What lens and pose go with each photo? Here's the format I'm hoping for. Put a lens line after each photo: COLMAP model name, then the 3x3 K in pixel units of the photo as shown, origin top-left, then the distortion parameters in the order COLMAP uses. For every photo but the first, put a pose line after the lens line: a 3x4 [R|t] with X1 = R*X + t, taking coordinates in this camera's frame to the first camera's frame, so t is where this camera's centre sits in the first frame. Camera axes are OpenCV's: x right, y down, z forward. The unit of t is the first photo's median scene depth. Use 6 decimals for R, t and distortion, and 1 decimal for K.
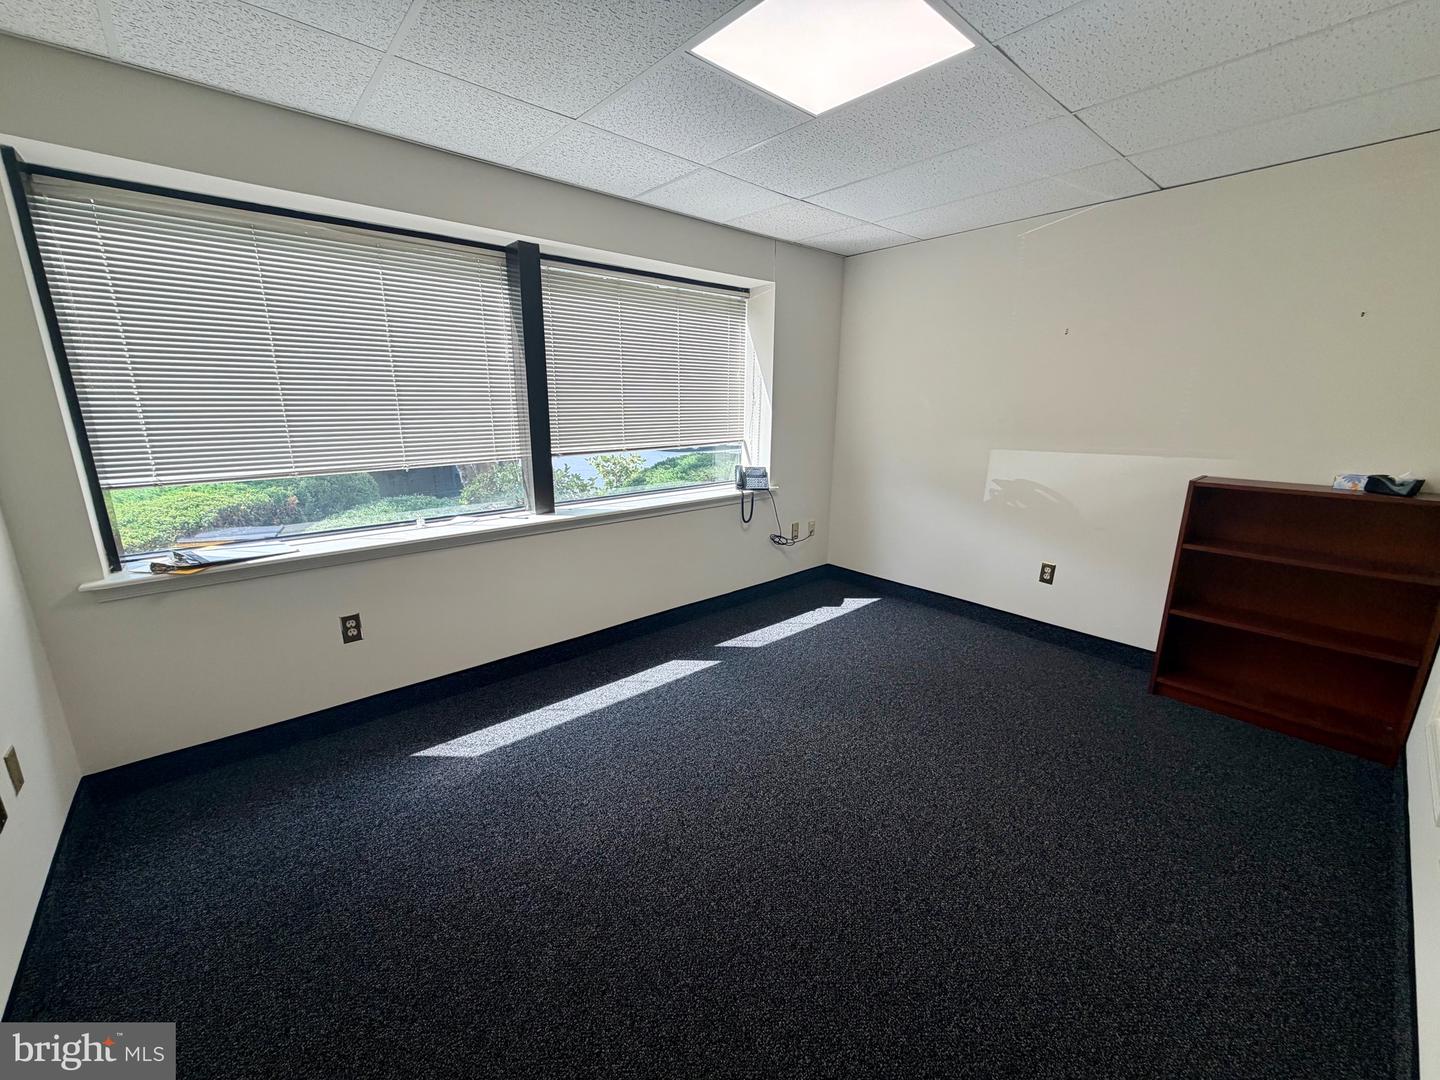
lens RADIAL K [[574.7, 0, 716.6], [0, 574.7, 542.3], [0, 0, 1]] dist [-0.002457, 0.000505]
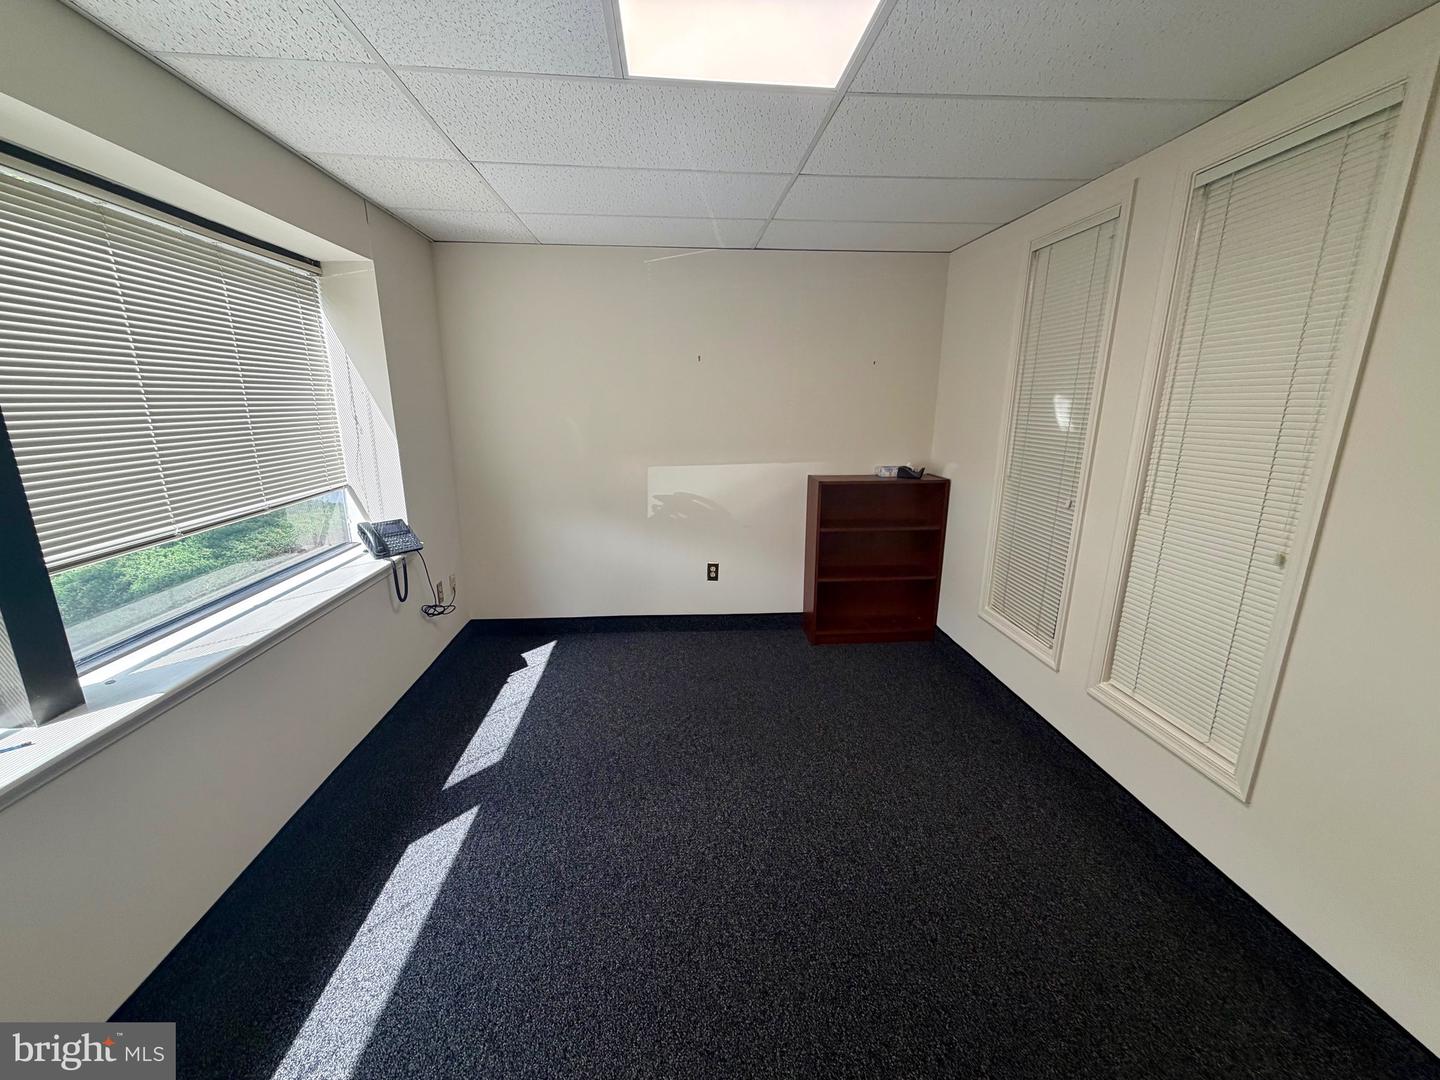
lens RADIAL K [[574.7, 0, 716.3], [0, 574.7, 539.7], [0, 0, 1]] dist [-0.002457, 0.000505]
pose [[0.600942, -0.193141, 0.775606, -0.278388], [0.193549, 0.976650, 0.093242, -0.110760], [-0.775505, 0.094085, 0.624292, 0.287456]]
